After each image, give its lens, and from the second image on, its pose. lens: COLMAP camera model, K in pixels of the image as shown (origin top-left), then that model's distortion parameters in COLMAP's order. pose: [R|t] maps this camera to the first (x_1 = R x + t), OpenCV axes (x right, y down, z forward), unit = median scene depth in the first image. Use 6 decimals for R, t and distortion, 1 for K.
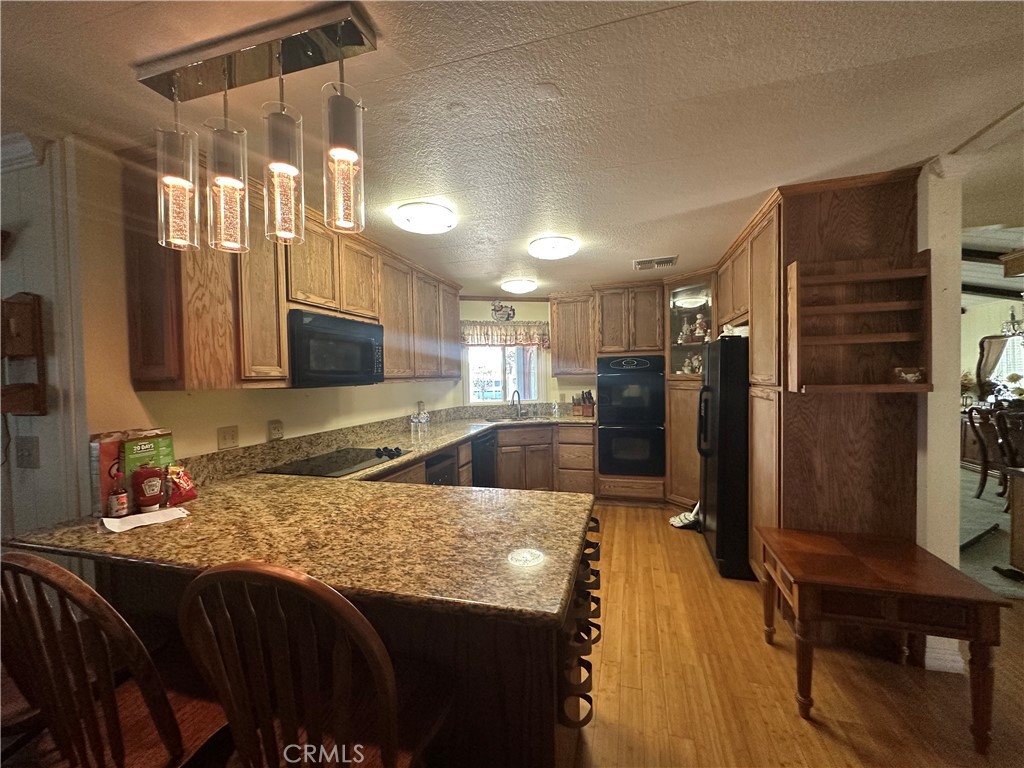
lens RADIAL K [[409.3, 0, 511.3], [0, 409.3, 385.2], [0, 0, 1]] dist [0.000009, 0.000070]
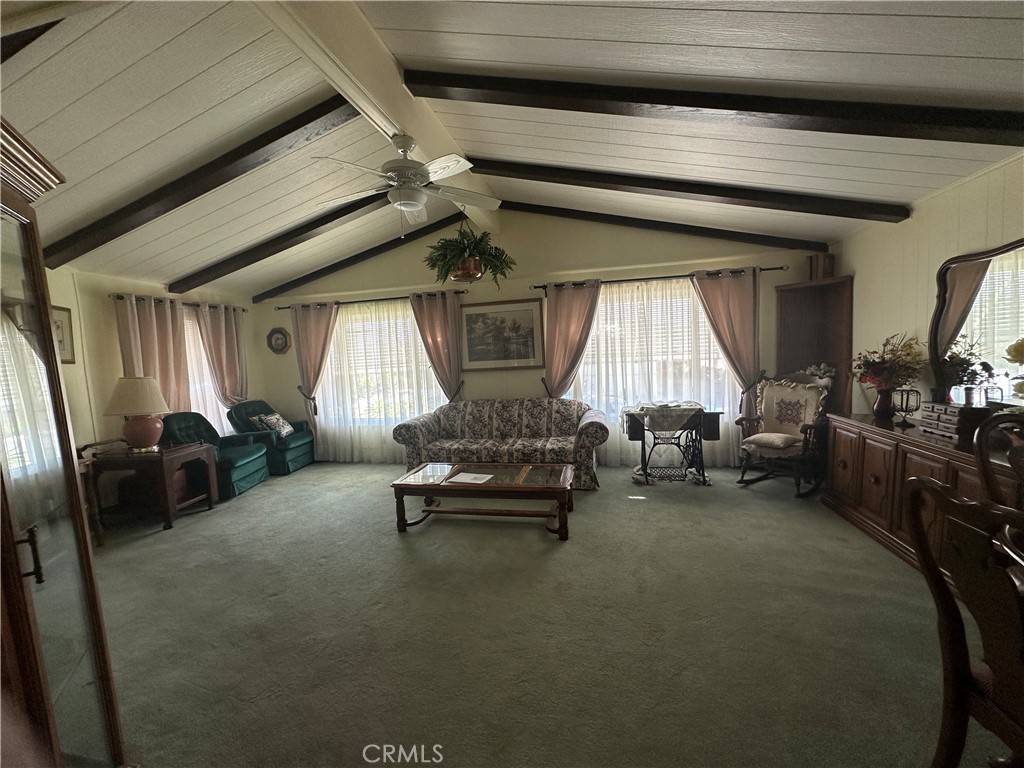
lens RADIAL K [[409.3, 0, 514.8], [0, 409.3, 384.1], [0, 0, 1]] dist [0.000009, 0.000070]
pose [[0.997494, -0.036795, 0.060429, 0.637832], [0.033912, 0.998269, 0.048050, -0.017343], [-0.062093, -0.045880, 0.997015, 0.564037]]
